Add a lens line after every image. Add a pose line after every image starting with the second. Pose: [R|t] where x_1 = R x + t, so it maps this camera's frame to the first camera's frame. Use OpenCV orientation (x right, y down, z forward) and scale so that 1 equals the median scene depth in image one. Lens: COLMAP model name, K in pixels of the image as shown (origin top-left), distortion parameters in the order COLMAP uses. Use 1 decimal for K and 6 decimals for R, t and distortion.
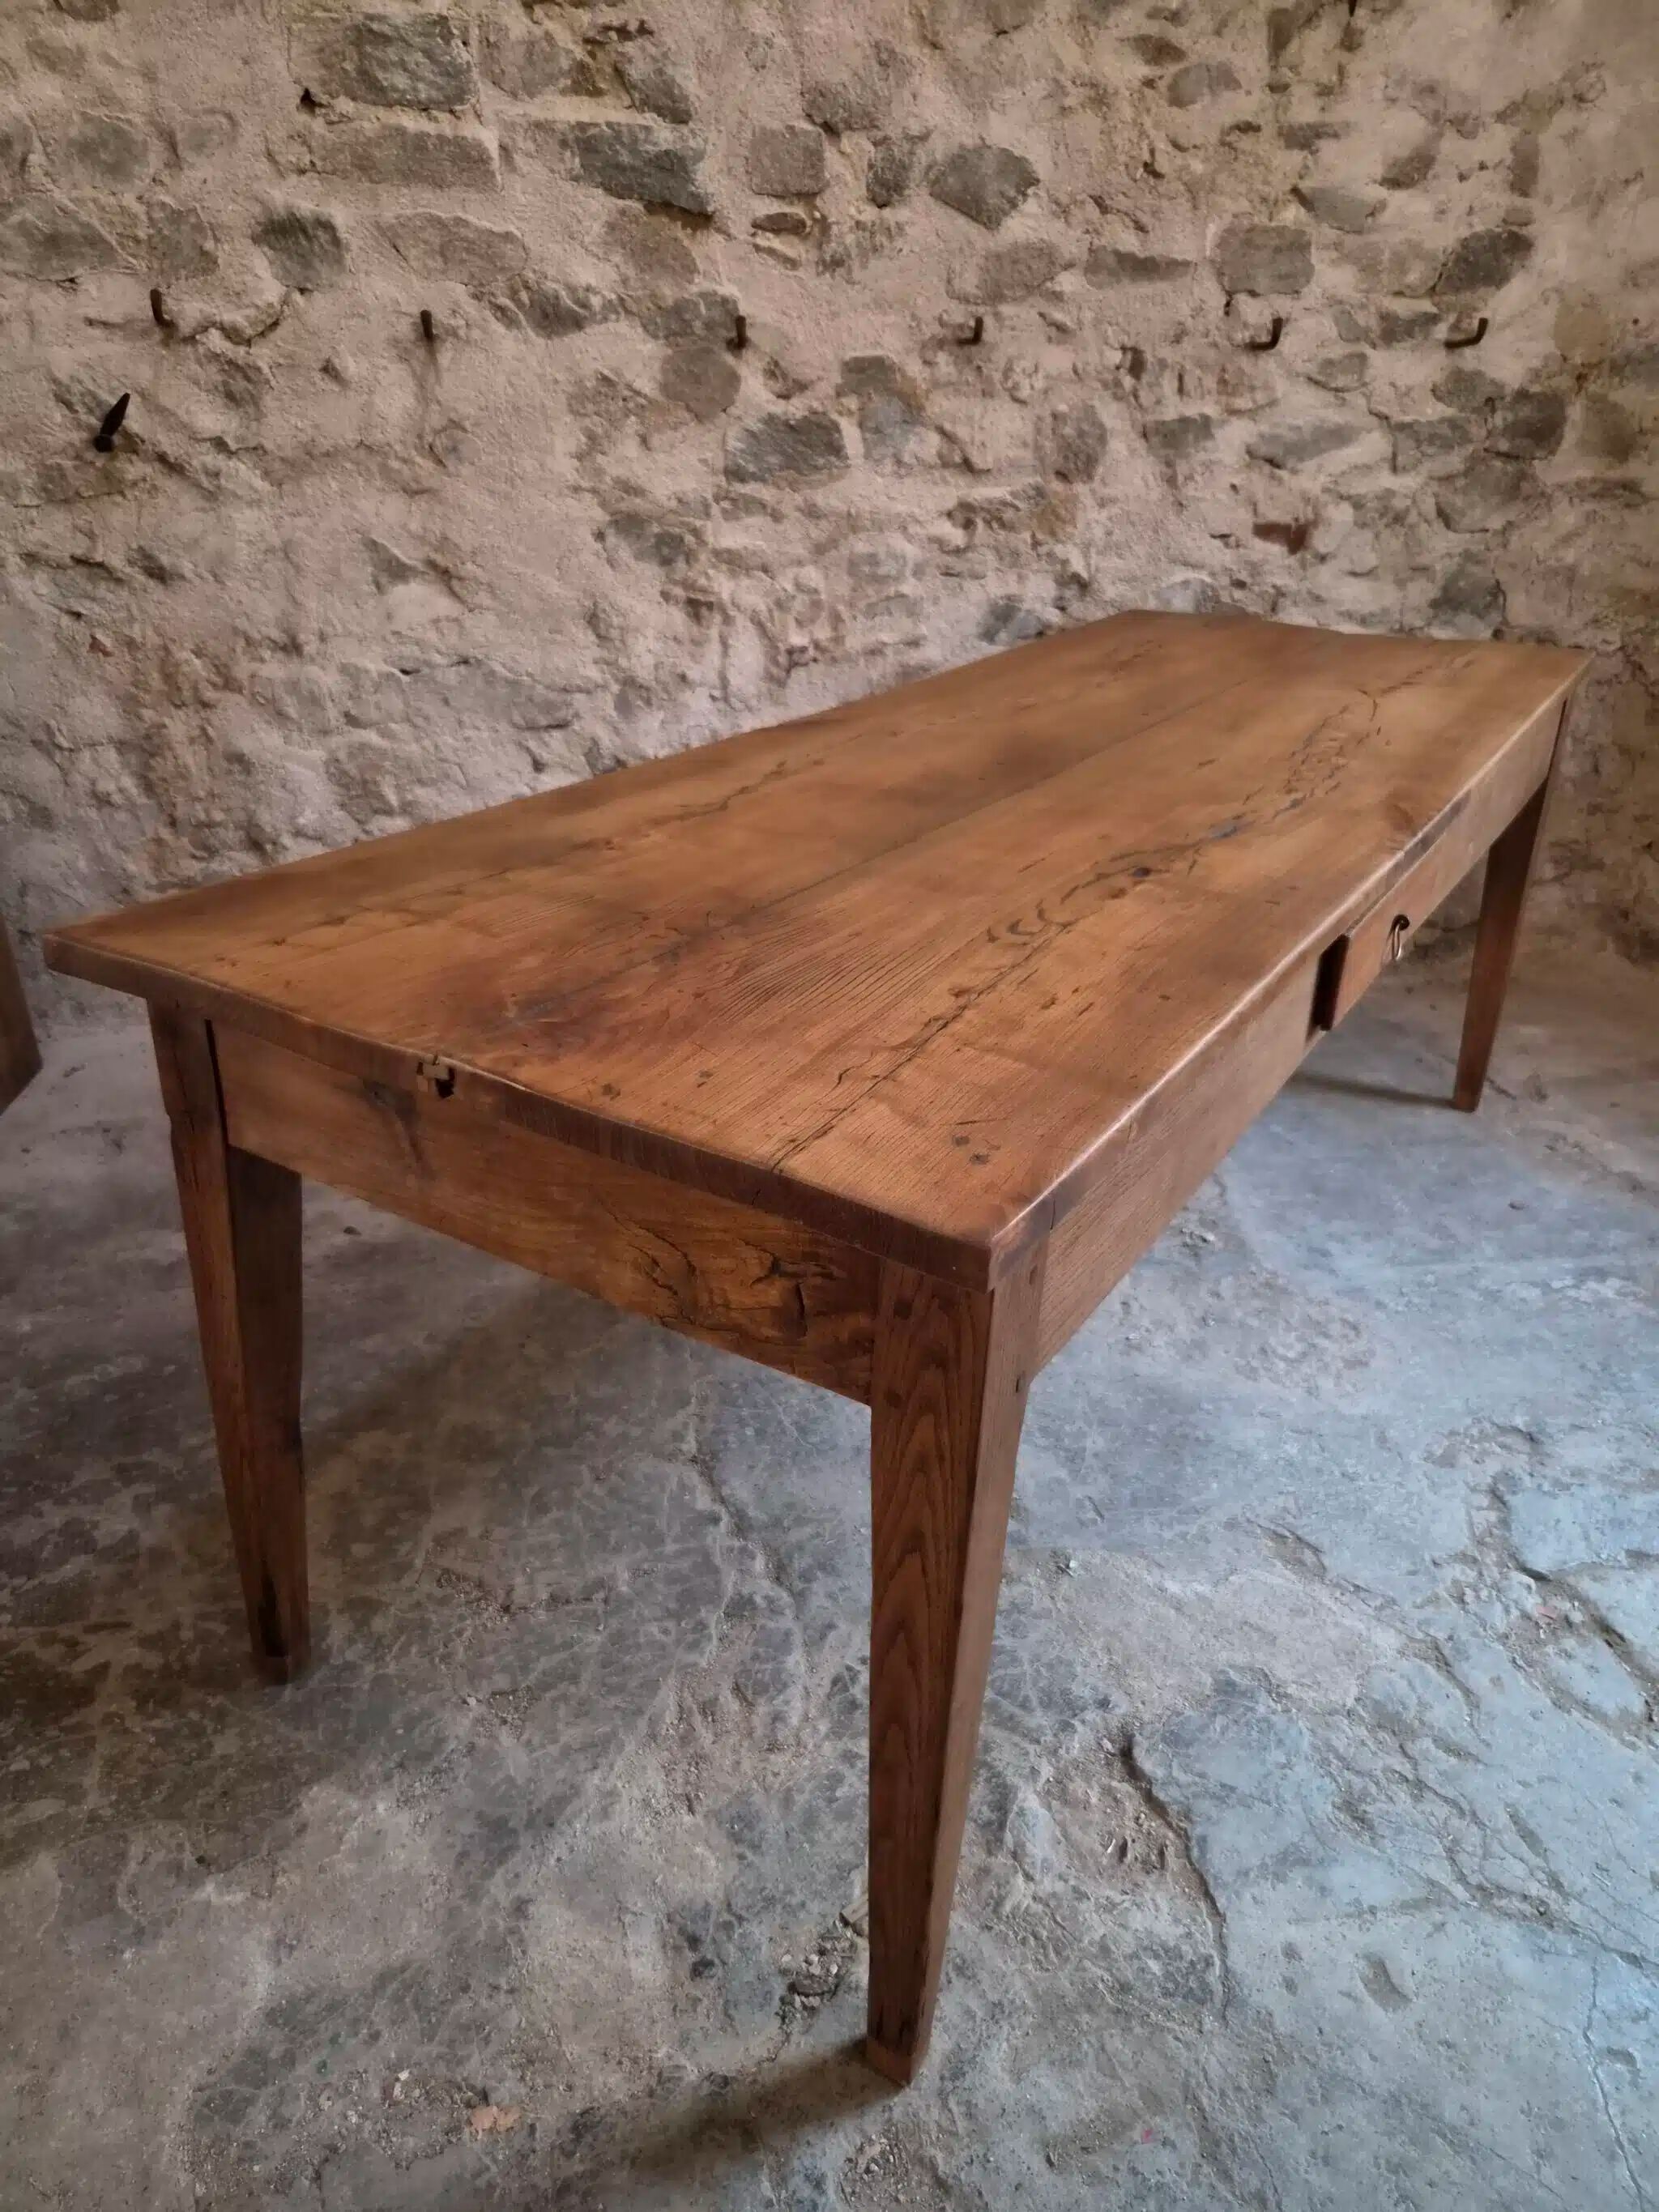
lens RADIAL K [[1490.4, 0, 825.6], [0, 1490.4, 1108.1], [0, 0, 1]] dist [0.053812, -0.043847]
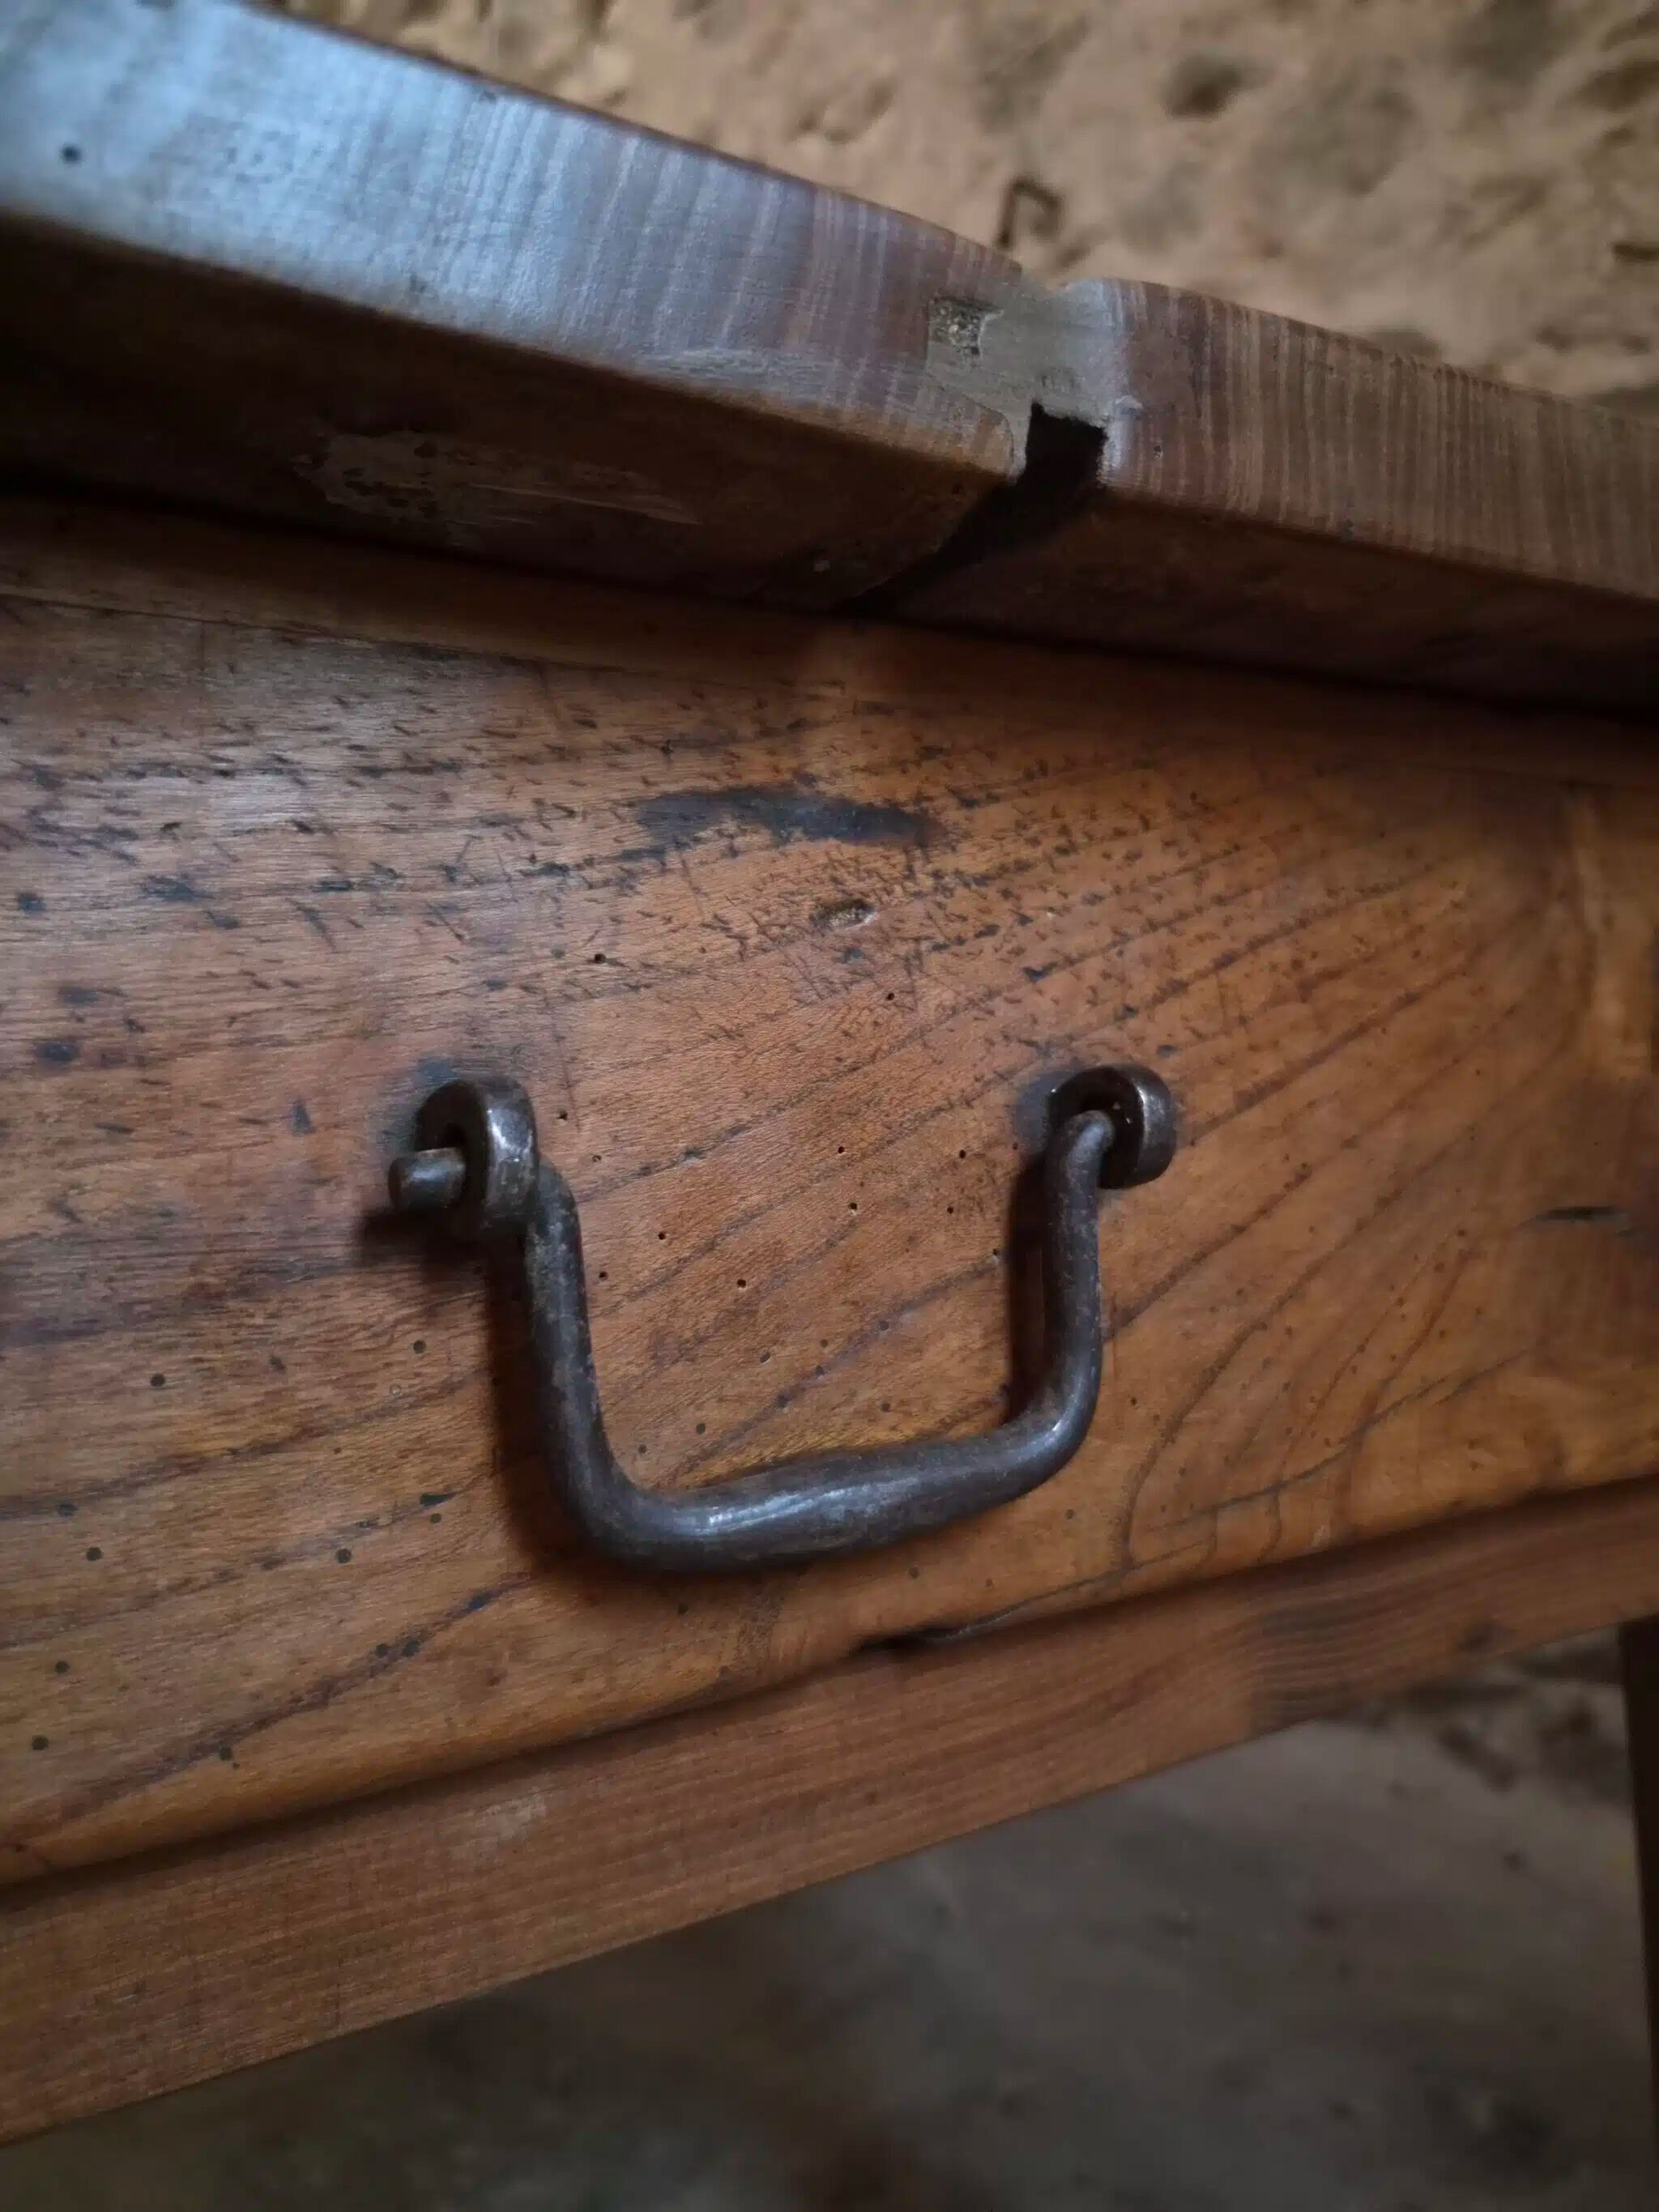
lens RADIAL K [[1545.7, 0, 829.5], [0, 1545.7, 1110.4], [0, 0, 1]] dist [0.018332, -0.024147]
pose [[0.582468, -0.032260, -0.812213, 0.483959], [-0.341014, 0.897330, -0.280194, -0.075699], [0.737862, 0.440180, 0.511665, 0.617217]]
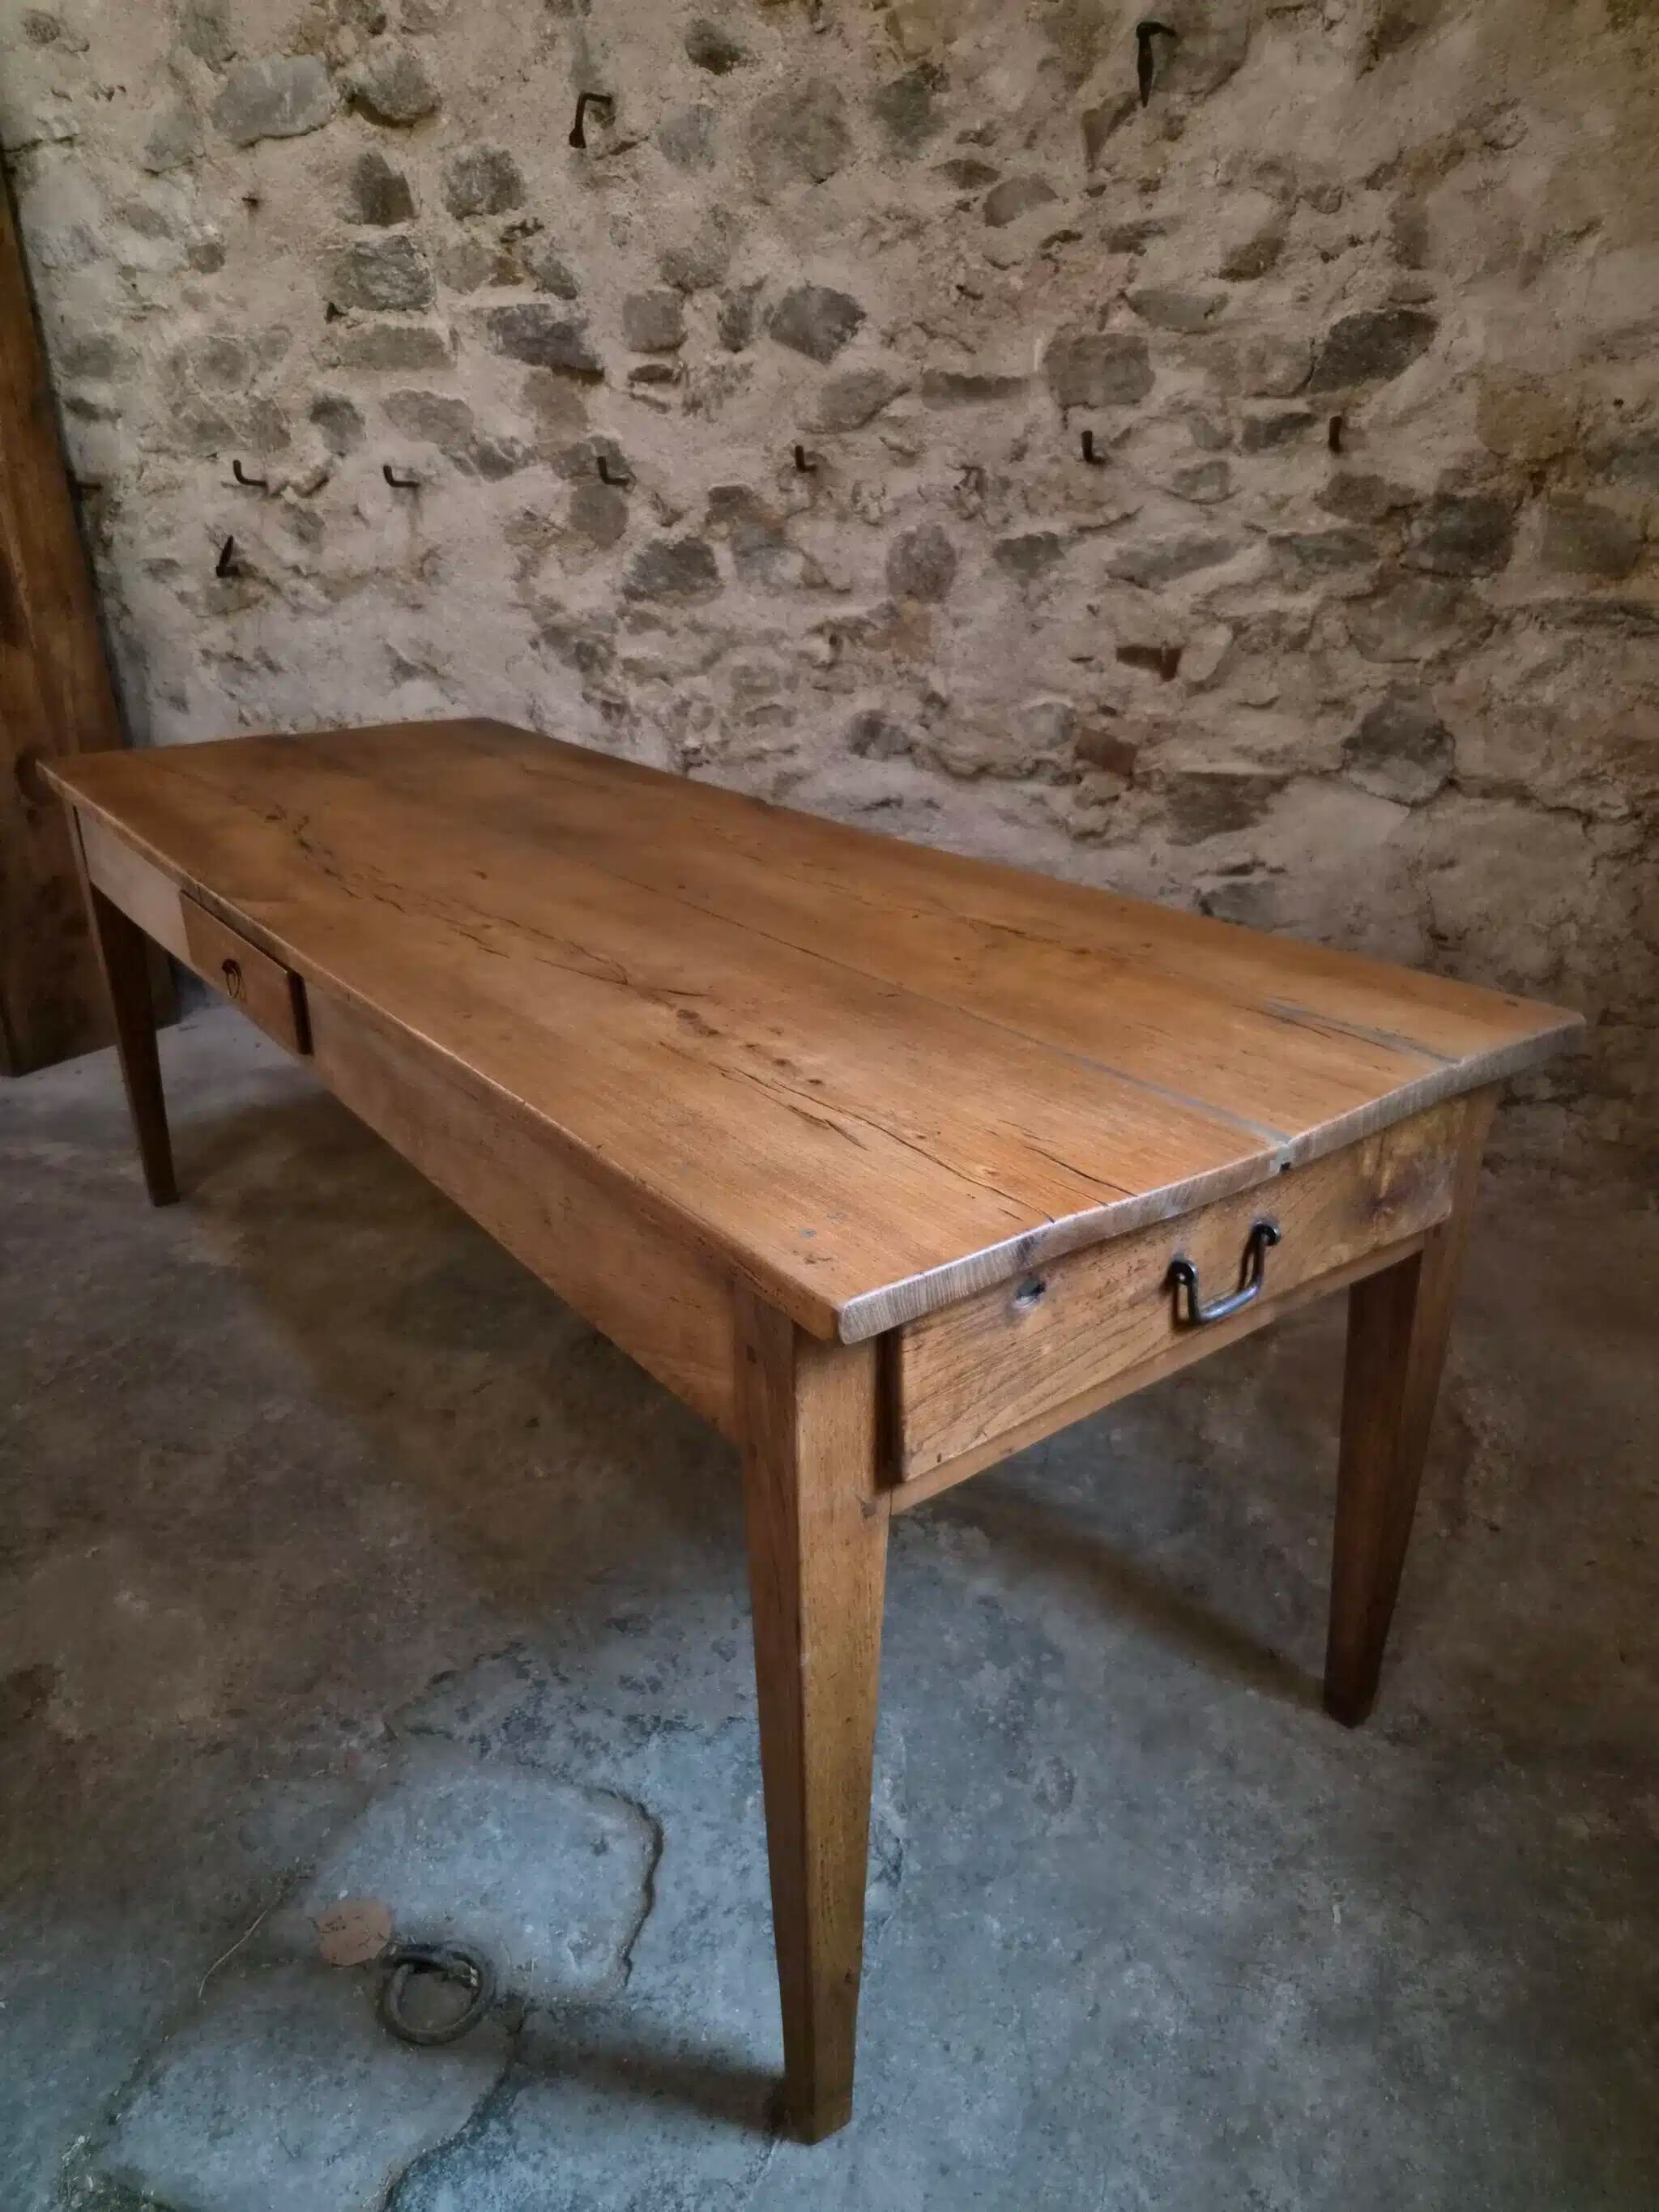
lens RADIAL K [[1493.9, 0, 838.4], [0, 1493.9, 1096.4], [0, 0, 1]] dist [0.055449, -0.045127]
pose [[0.825514, 0.180128, -0.534865, 0.745259], [-0.216126, 0.976354, -0.004760, -0.088672], [0.521361, 0.119528, 0.844924, 0.190275]]
